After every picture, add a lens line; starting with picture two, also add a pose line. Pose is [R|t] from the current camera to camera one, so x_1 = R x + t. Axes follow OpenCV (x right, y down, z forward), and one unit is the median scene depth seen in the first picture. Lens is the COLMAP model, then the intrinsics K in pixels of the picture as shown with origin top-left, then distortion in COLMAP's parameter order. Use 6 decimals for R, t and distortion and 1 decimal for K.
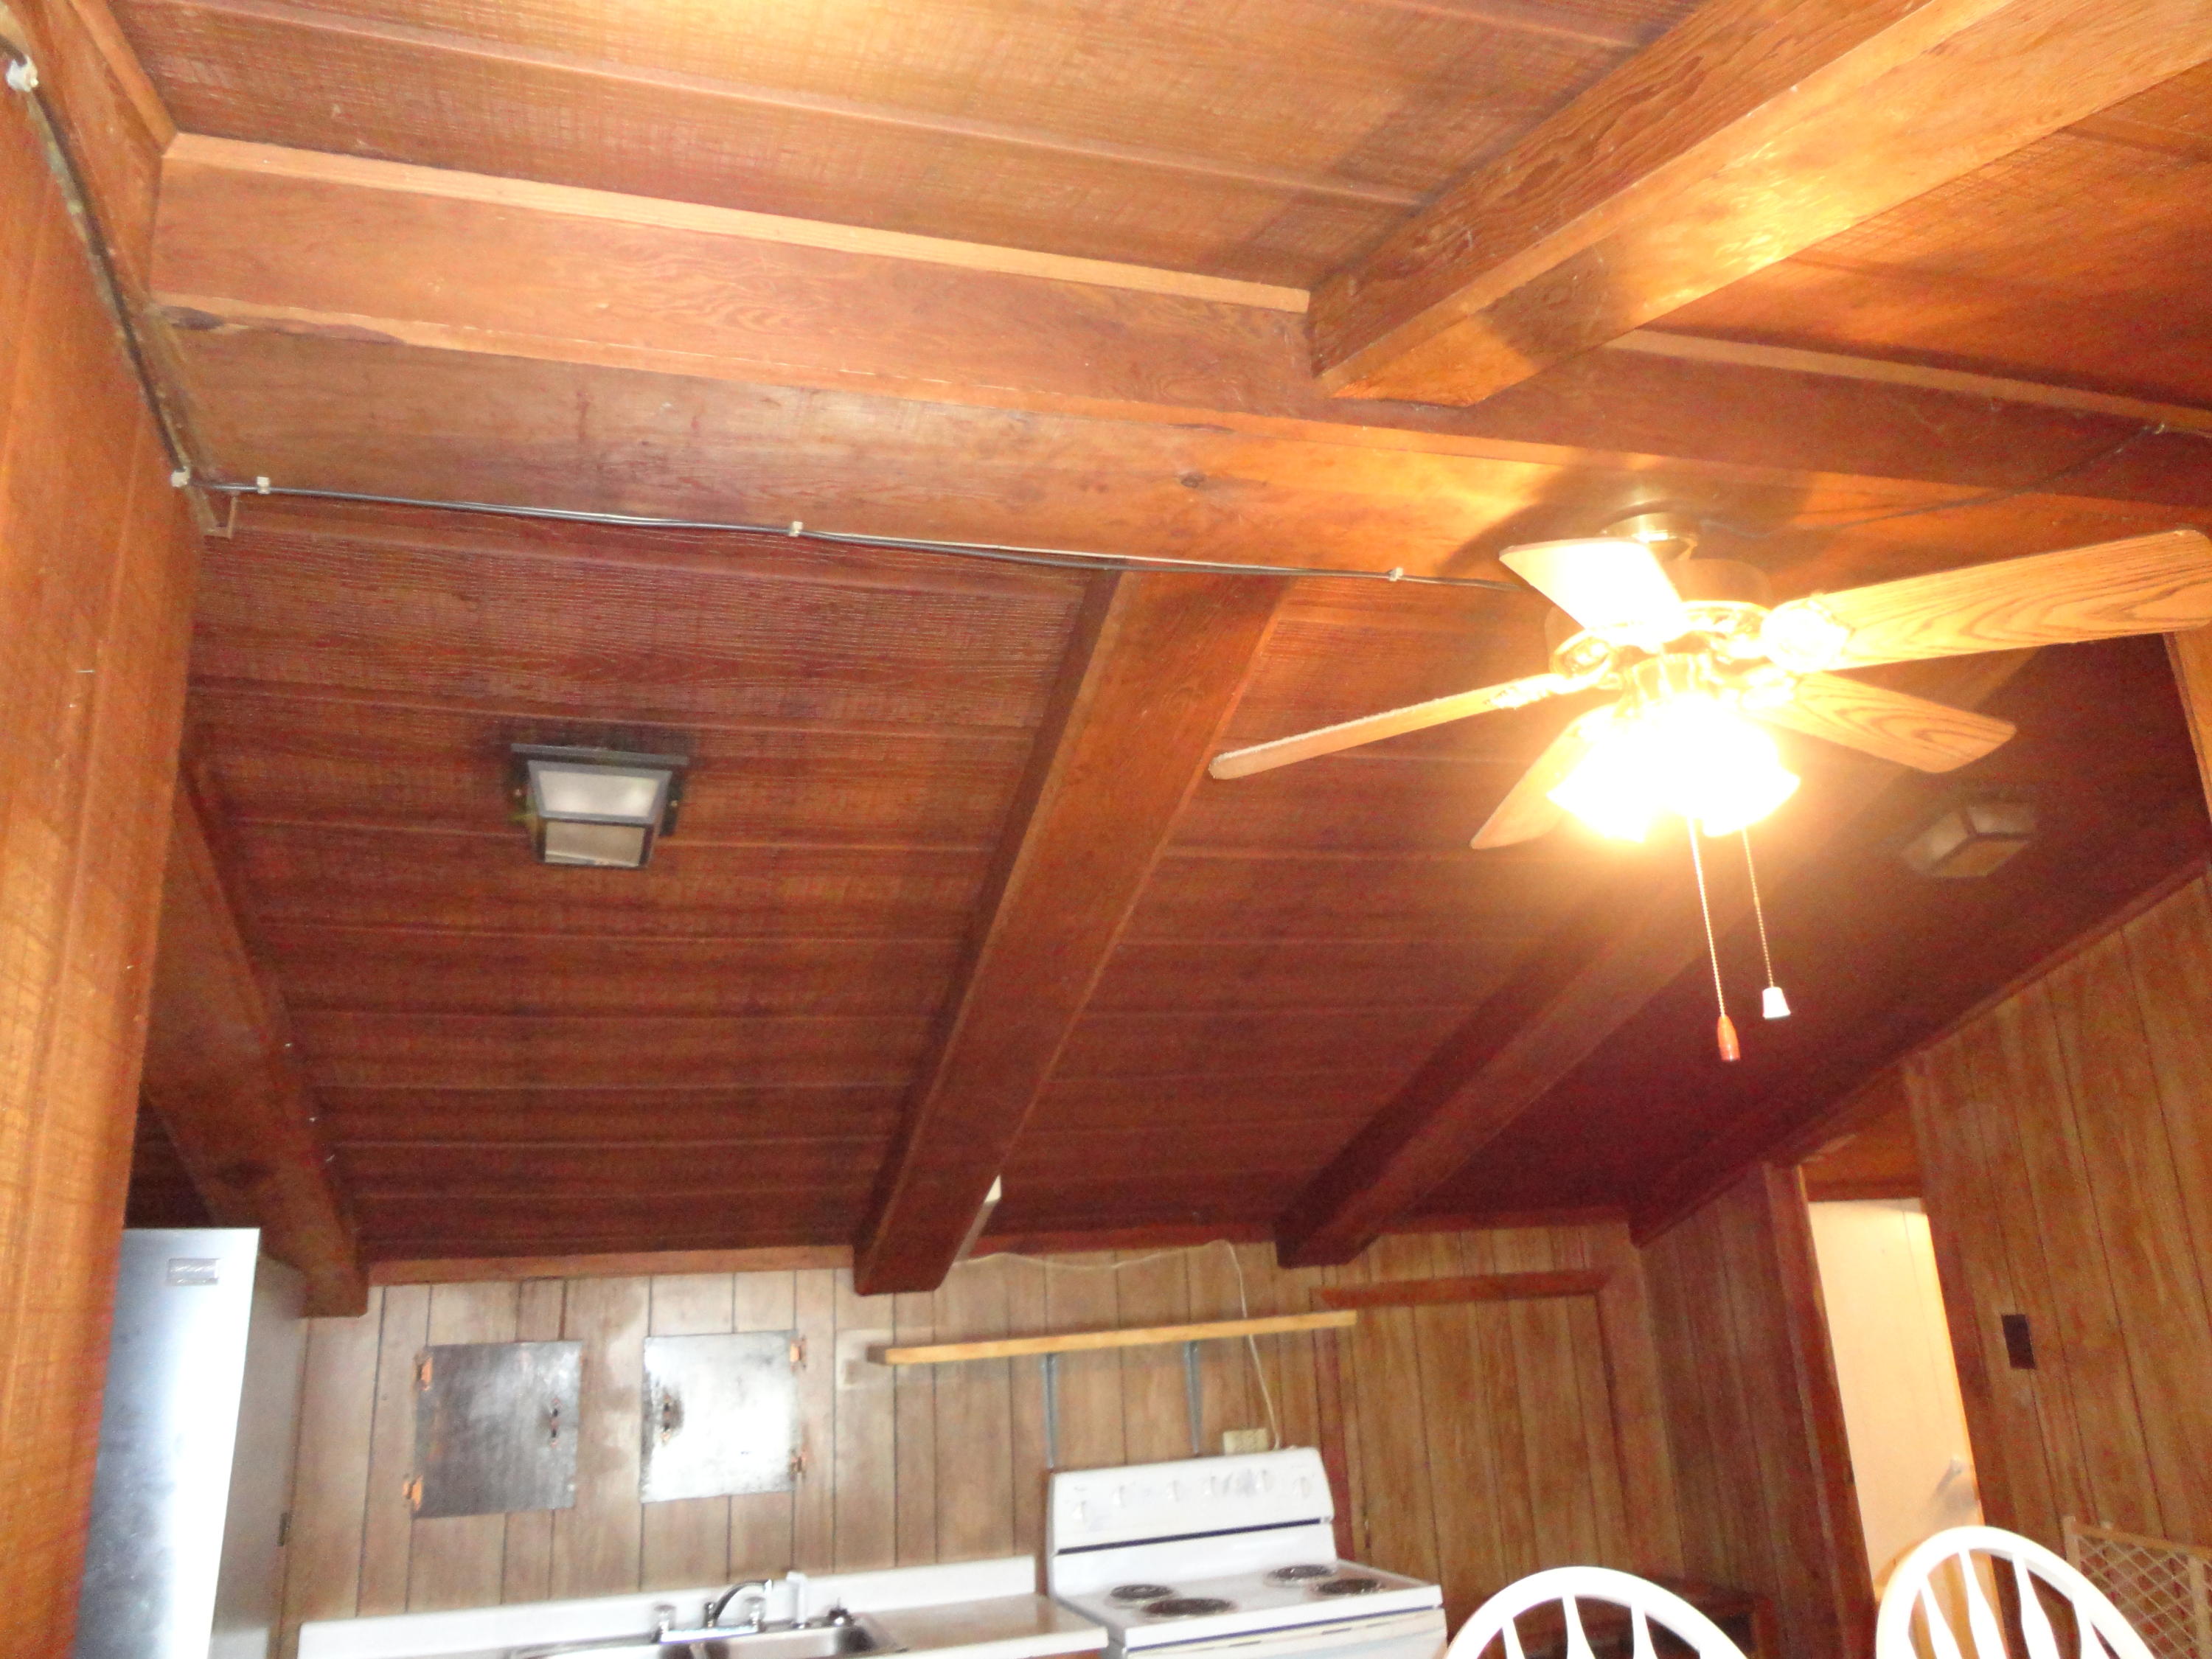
lens RADIAL K [[1584.8, 0, 1109.2], [0, 1584.8, 837.5], [0, 0, 1]] dist [-0.017092, 0.007578]
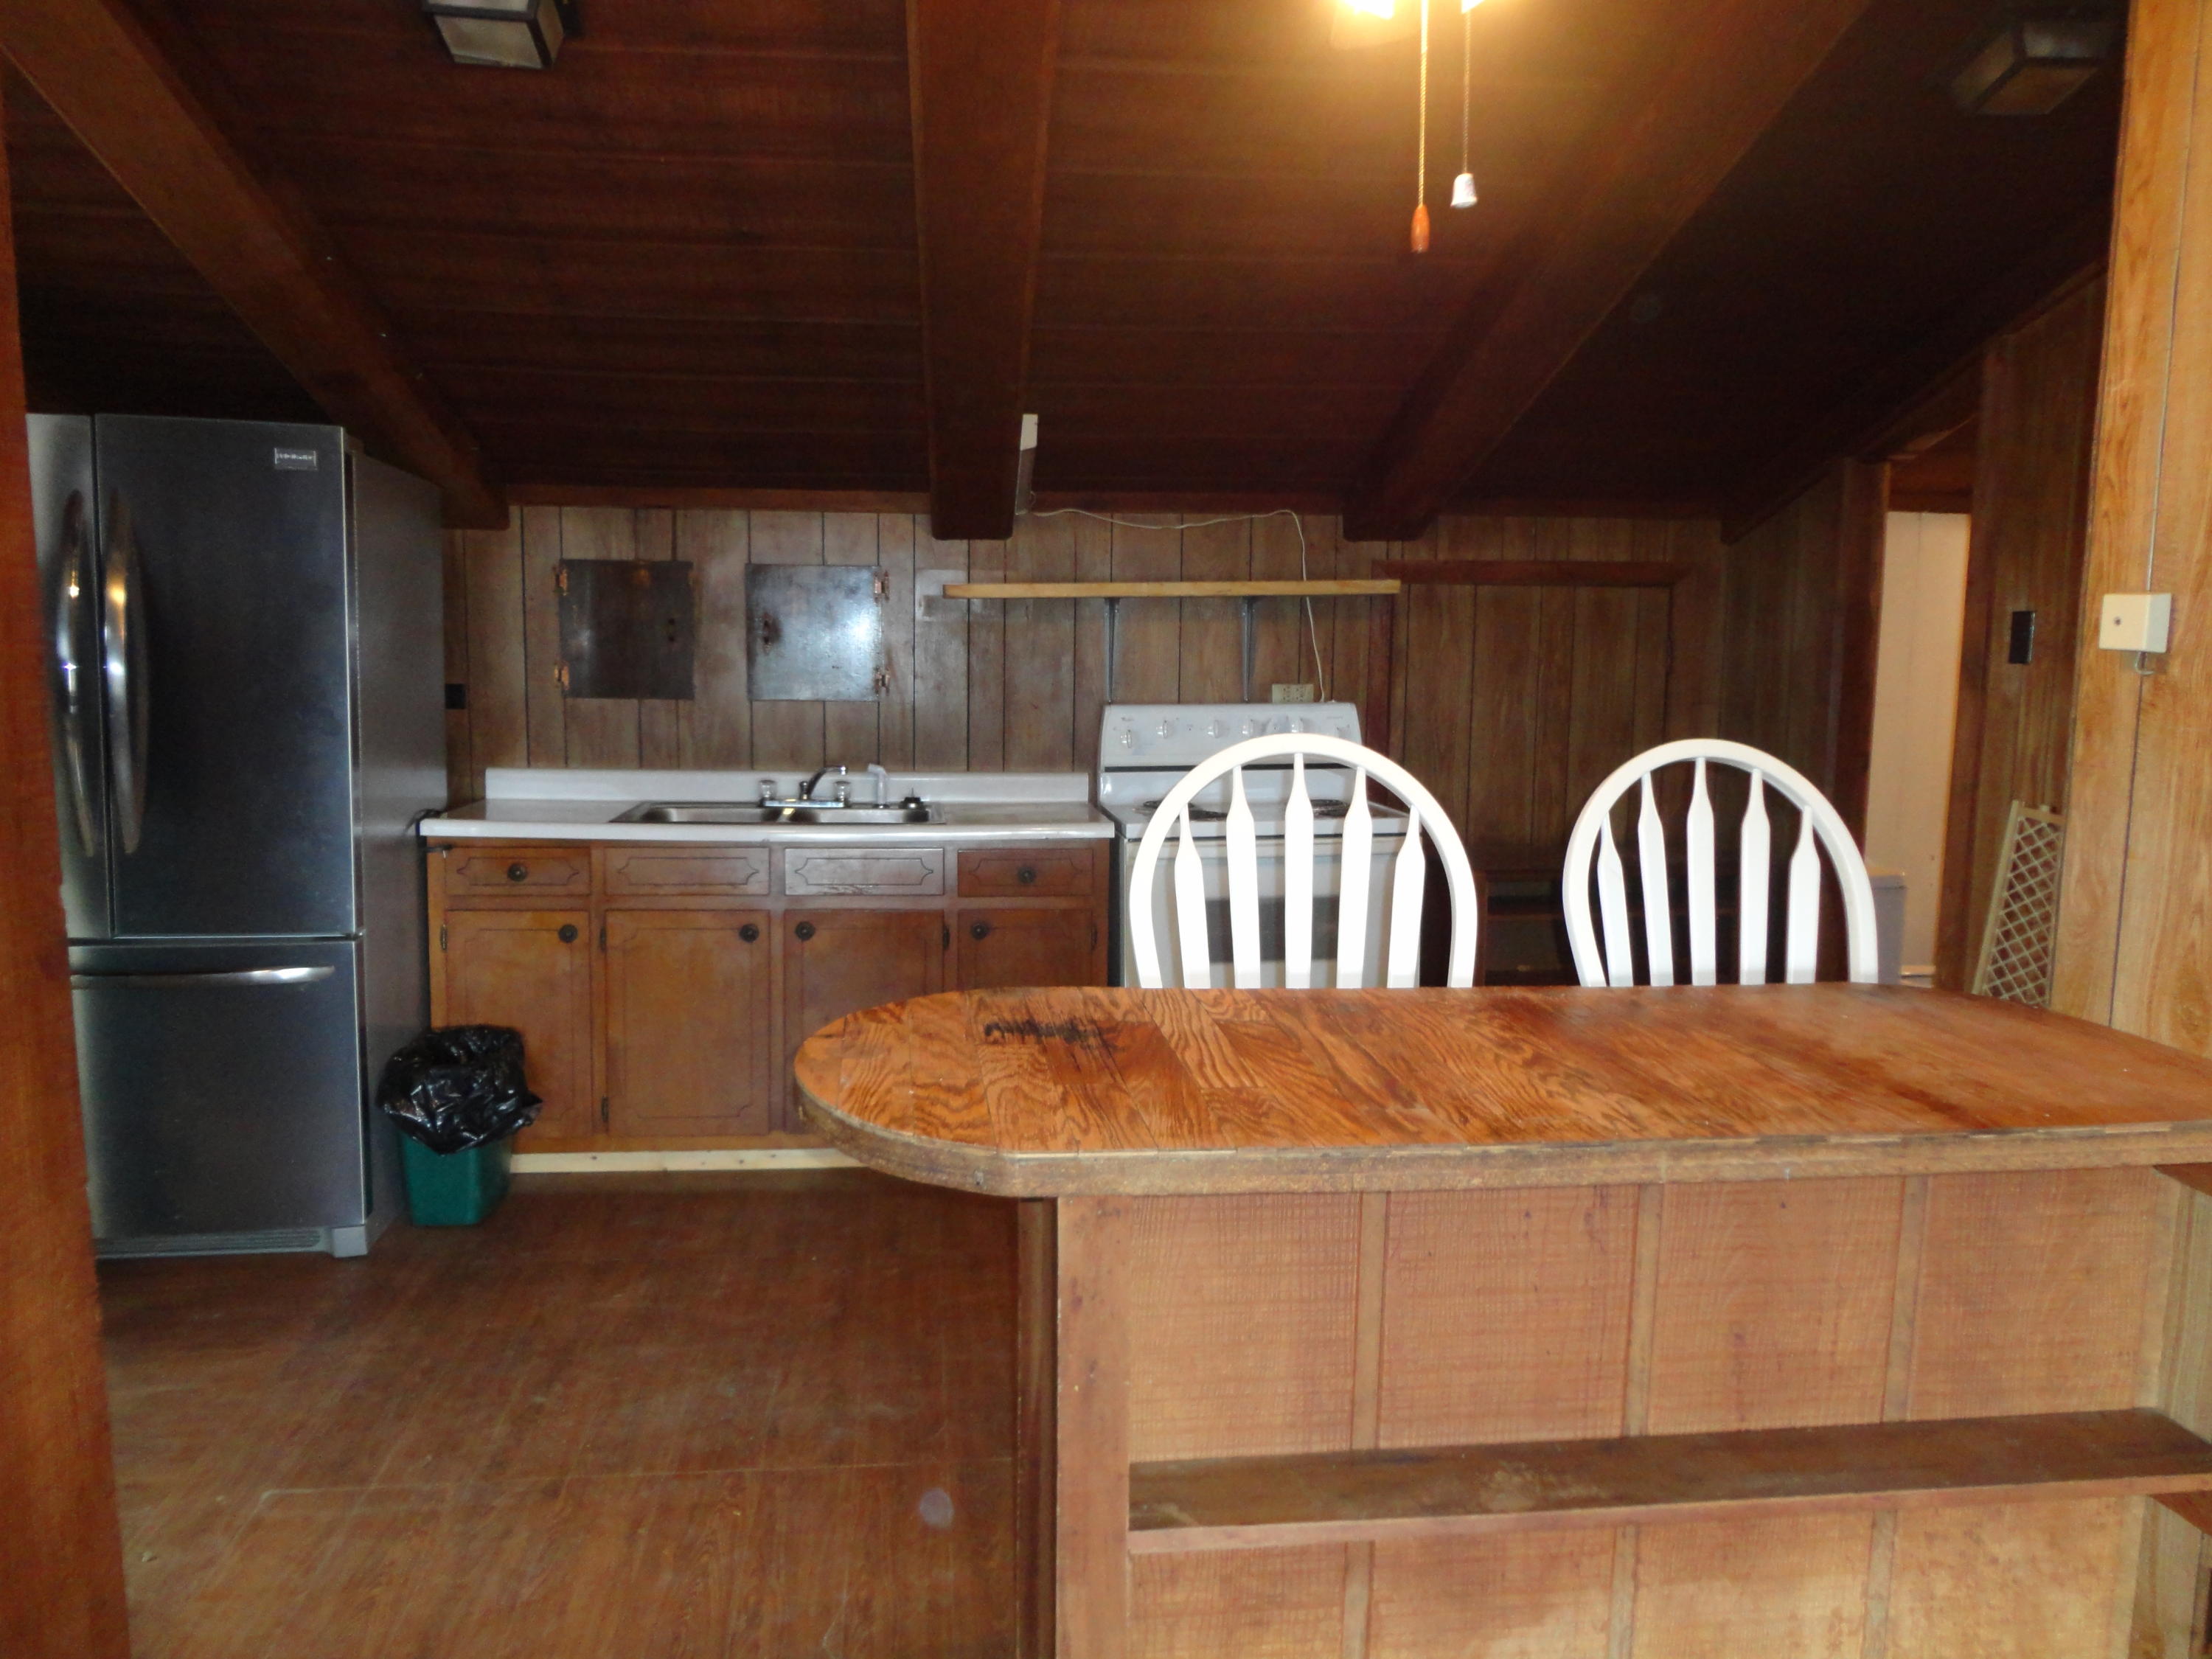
lens RADIAL K [[1585.2, 0, 1111.5], [0, 1585.2, 849.0], [0, 0, 1]] dist [-0.011986, -0.004811]
pose [[0.982083, 0.086726, -0.167307, 0.170035], [-0.009397, 0.909243, 0.416159, 0.029084], [0.188214, -0.407131, 0.893767, -0.044655]]
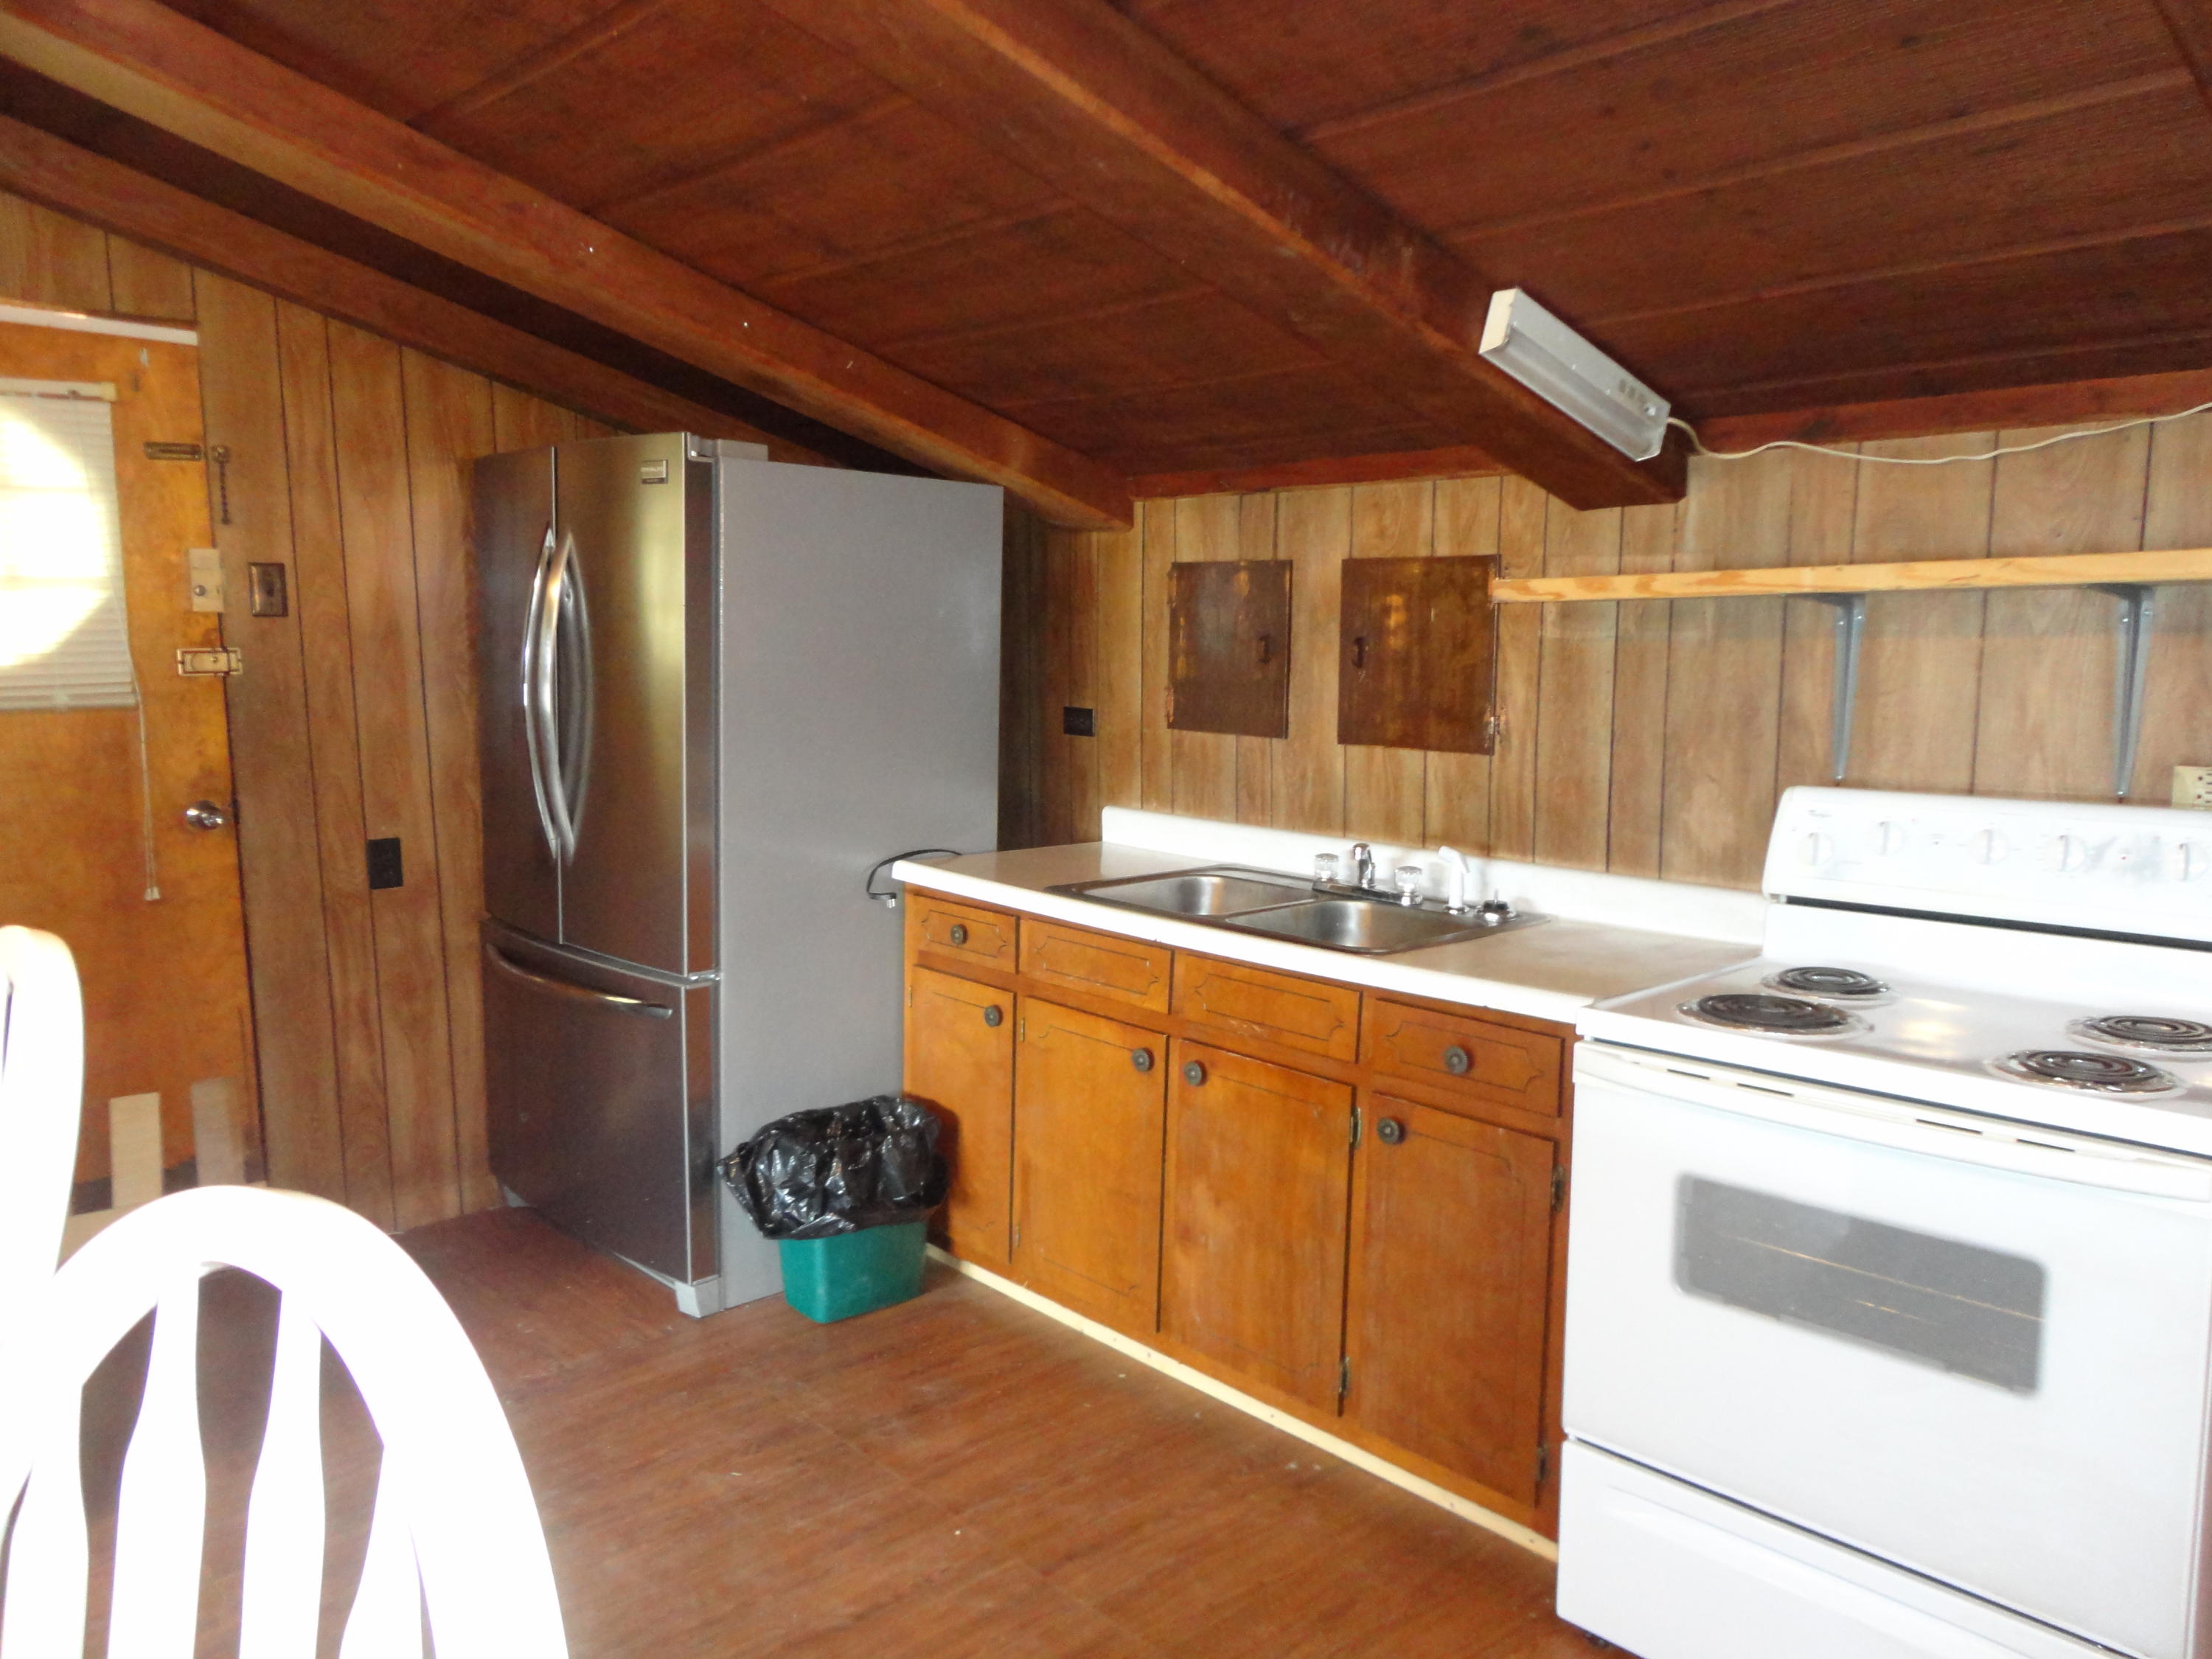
lens RADIAL K [[1621.6, 0, 1113.0], [0, 1621.6, 833.6], [0, 0, 1]] dist [-0.007834, 0.003002]
pose [[0.439875, 0.169906, -0.881840, 0.429438], [0.228629, 0.928400, 0.292921, 0.174212], [0.868469, -0.330463, 0.369535, 0.533552]]
